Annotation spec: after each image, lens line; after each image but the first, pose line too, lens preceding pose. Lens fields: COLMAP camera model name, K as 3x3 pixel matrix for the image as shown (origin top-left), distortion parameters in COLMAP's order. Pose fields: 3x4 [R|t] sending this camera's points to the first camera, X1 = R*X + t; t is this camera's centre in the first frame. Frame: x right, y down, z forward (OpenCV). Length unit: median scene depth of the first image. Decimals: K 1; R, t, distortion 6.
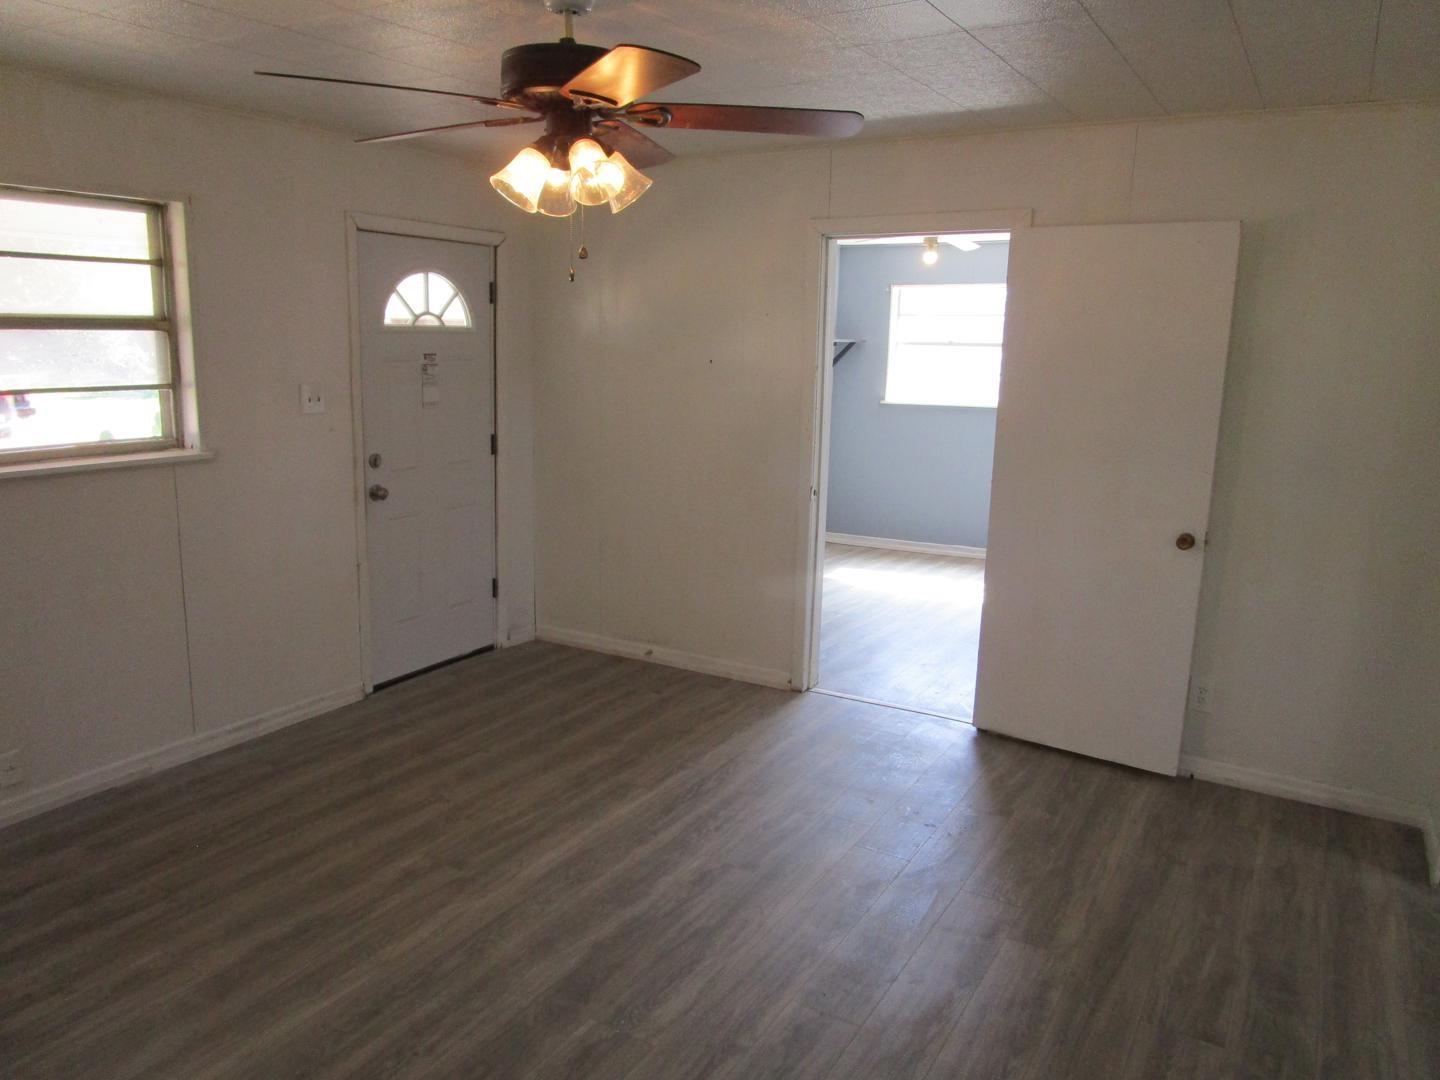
lens RADIAL K [[1037.3, 0, 719.3], [0, 1037.3, 524.3], [0, 0, 1]] dist [-0.022110, 0.007246]
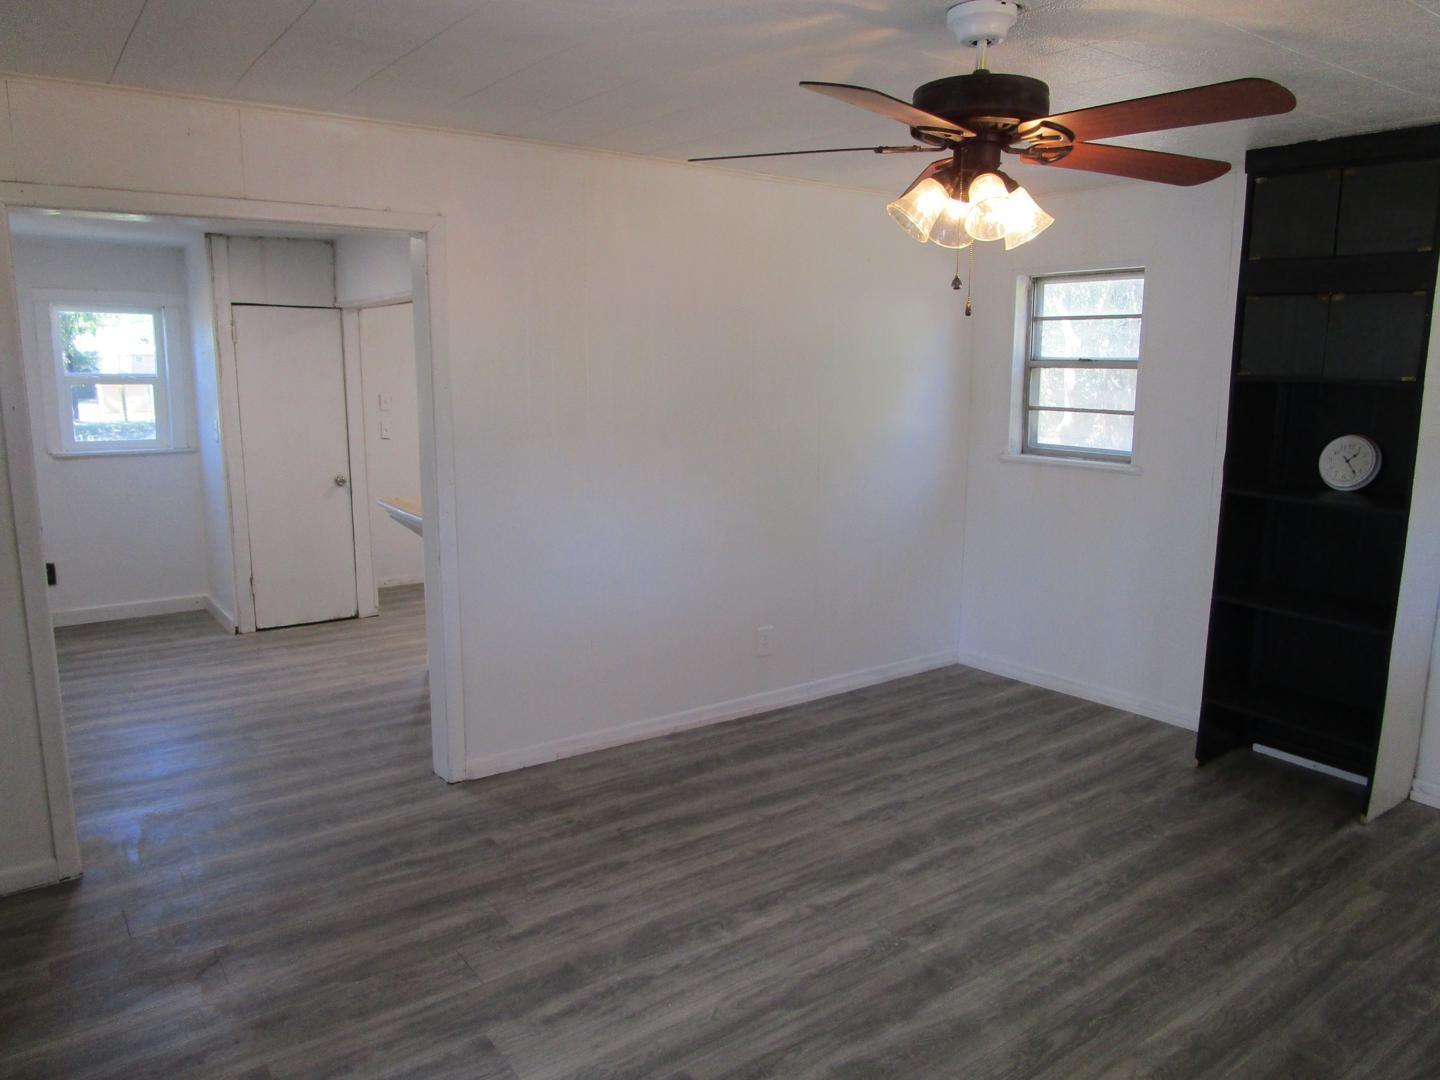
lens RADIAL K [[1015.1, 0, 711.4], [0, 1015.1, 543.1], [0, 0, 1]] dist [-0.034458, 0.006662]
pose [[-0.919150, -0.103925, 0.379951, -0.230249], [0.045344, 0.930242, 0.364135, -0.298725], [-0.391289, 0.351923, -0.850319, 1.510186]]
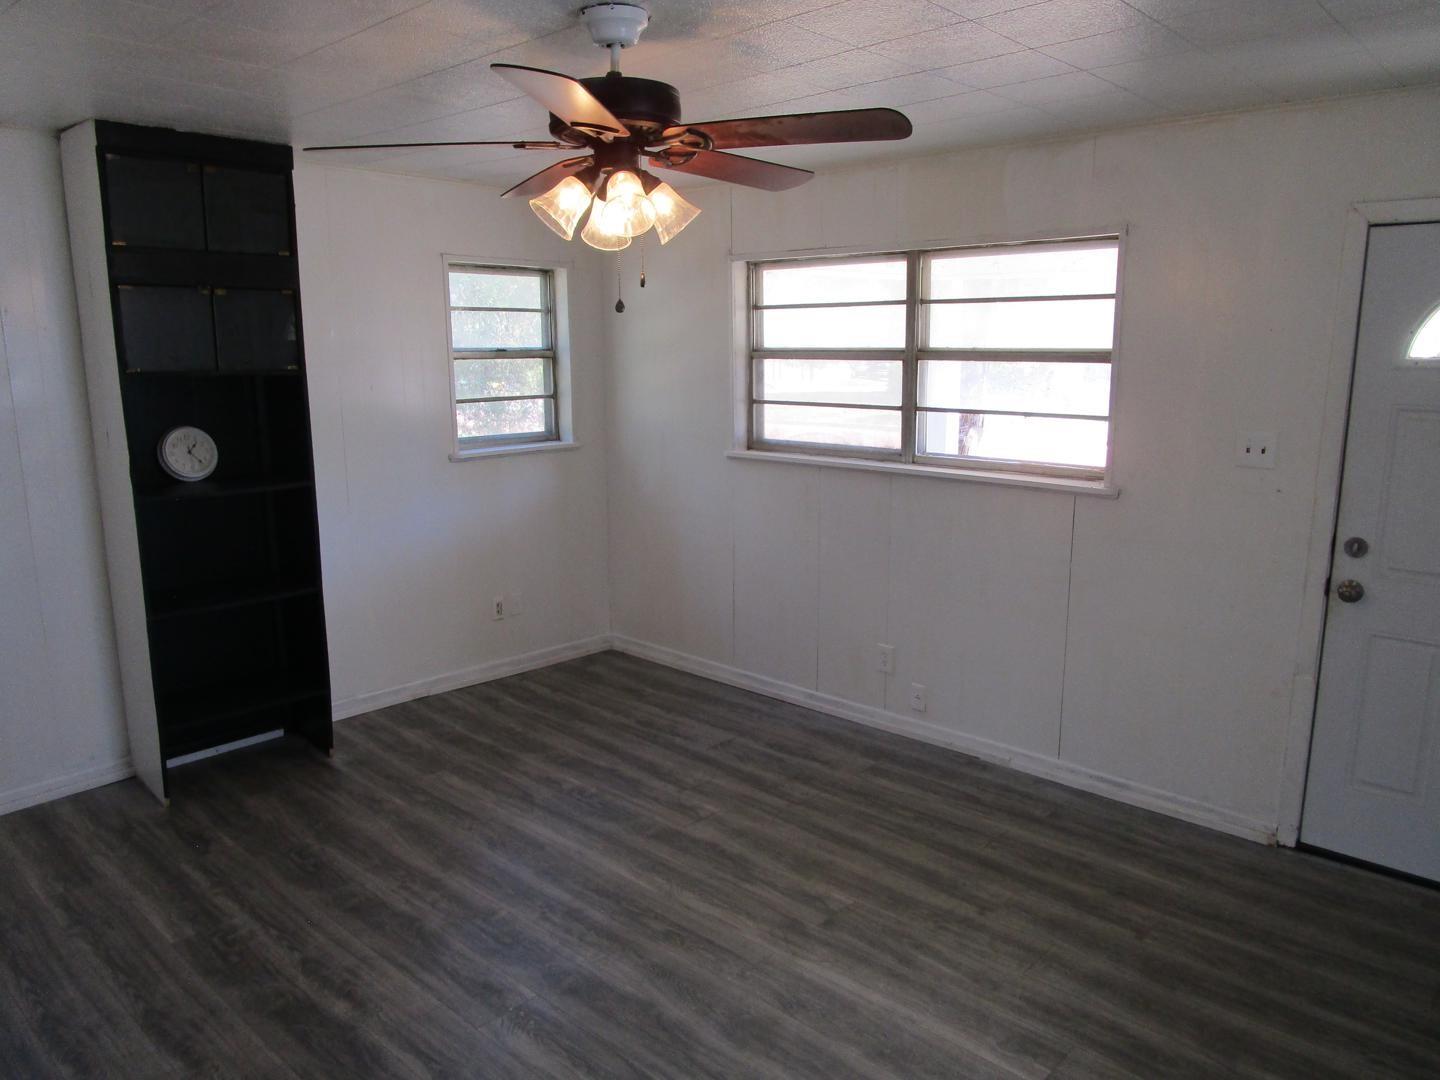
lens RADIAL K [[1015.1, 0, 711.4], [0, 1015.1, 543.1], [0, 0, 1]] dist [-0.034458, 0.006662]
pose [[-0.209571, 0.165132, -0.963749, 0.615315], [-0.183633, 0.961451, 0.204671, -0.178666], [0.960395, 0.219869, -0.171169, 0.996150]]
